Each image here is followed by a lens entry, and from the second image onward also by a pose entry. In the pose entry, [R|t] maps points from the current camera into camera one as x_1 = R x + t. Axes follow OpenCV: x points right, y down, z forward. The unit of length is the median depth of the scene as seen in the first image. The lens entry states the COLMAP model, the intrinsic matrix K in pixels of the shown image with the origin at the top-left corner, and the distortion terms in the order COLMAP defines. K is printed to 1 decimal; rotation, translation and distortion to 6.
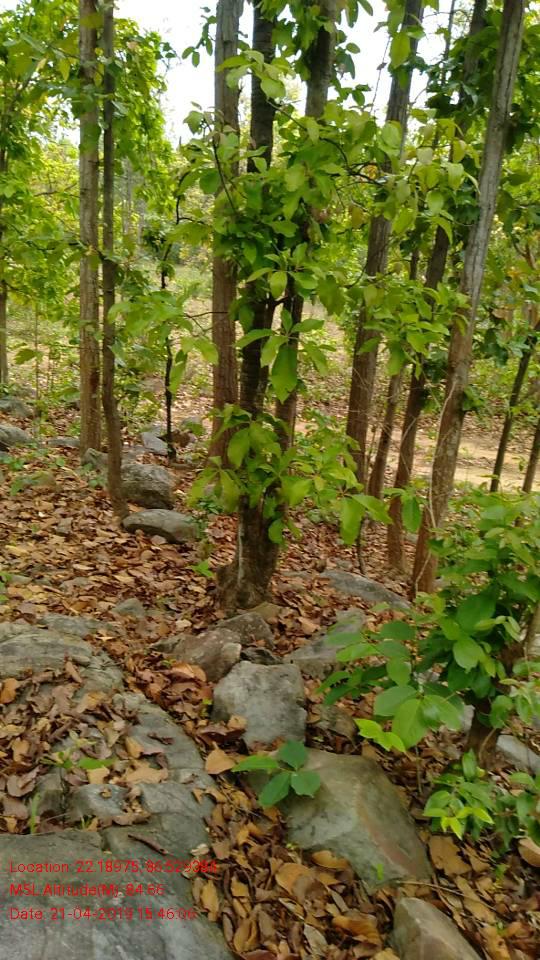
lens RADIAL K [[708.8, 0, 270.0], [0, 708.8, 480.0], [0, 0, 1]] dist [0.027226, -0.028679]
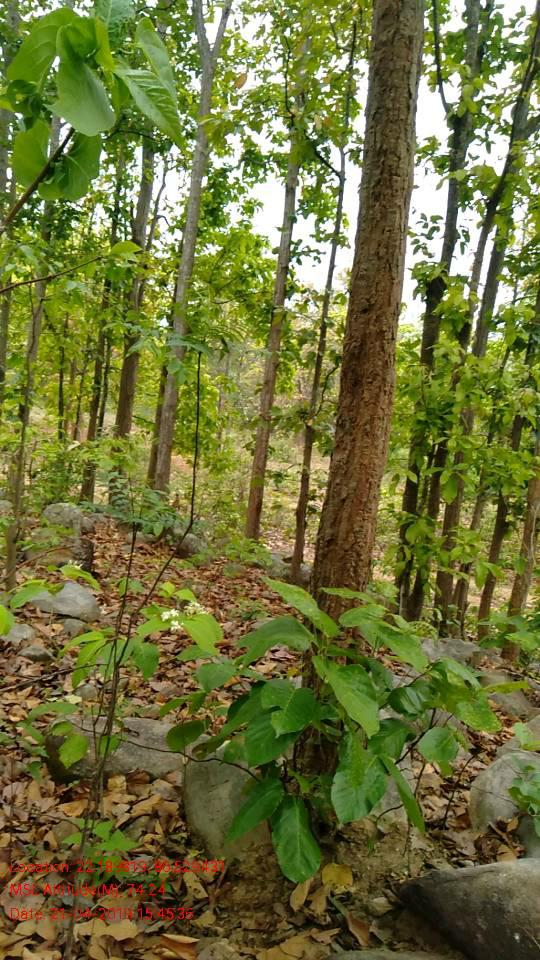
lens RADIAL K [[708.8, 0, 270.0], [0, 708.8, 480.0], [0, 0, 1]] dist [0.027226, -0.028679]
pose [[0.996431, 0.049201, -0.068591, -0.205482], [-0.063189, 0.973534, -0.219634, 0.169878], [0.055969, 0.223184, 0.973168, -0.553208]]
